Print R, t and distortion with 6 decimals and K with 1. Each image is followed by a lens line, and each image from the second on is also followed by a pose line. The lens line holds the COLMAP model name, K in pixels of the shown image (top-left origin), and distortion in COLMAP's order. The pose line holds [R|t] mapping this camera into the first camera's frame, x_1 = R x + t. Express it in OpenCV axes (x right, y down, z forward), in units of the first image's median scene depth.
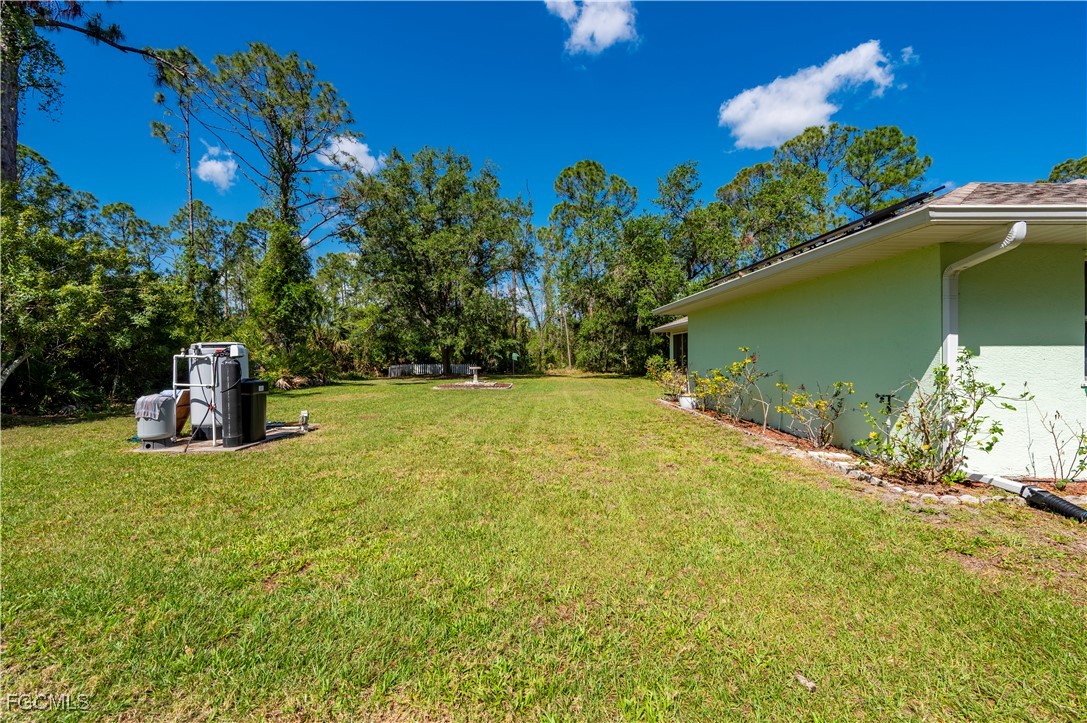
lens RADIAL K [[467.1, 0, 544.9], [0, 467.1, 359.6], [0, 0, 1]] dist [-0.000975, -0.001084]
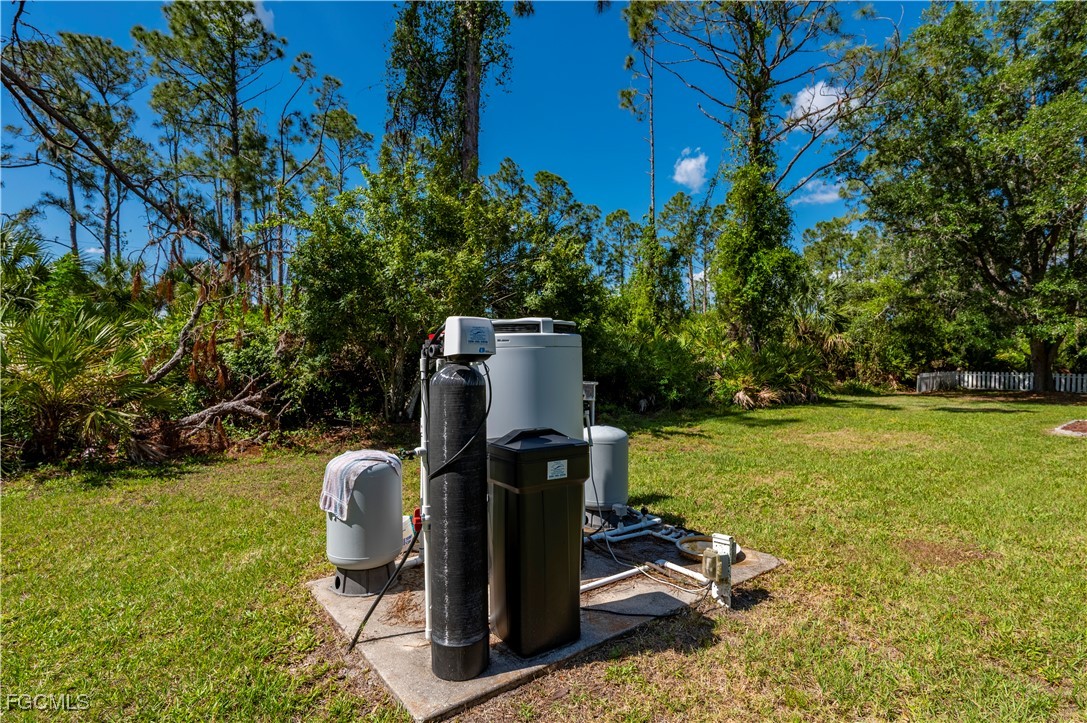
lens RADIAL K [[556.7, 0, 543.9], [0, 556.7, 361.8], [0, 0, 1]] dist [0.002723, 0.000031]
pose [[0.628446, 0.011358, -0.777770, -0.099095], [-0.010636, 0.999925, 0.006009, -0.001424], [0.777780, 0.004496, 0.628520, 0.220136]]
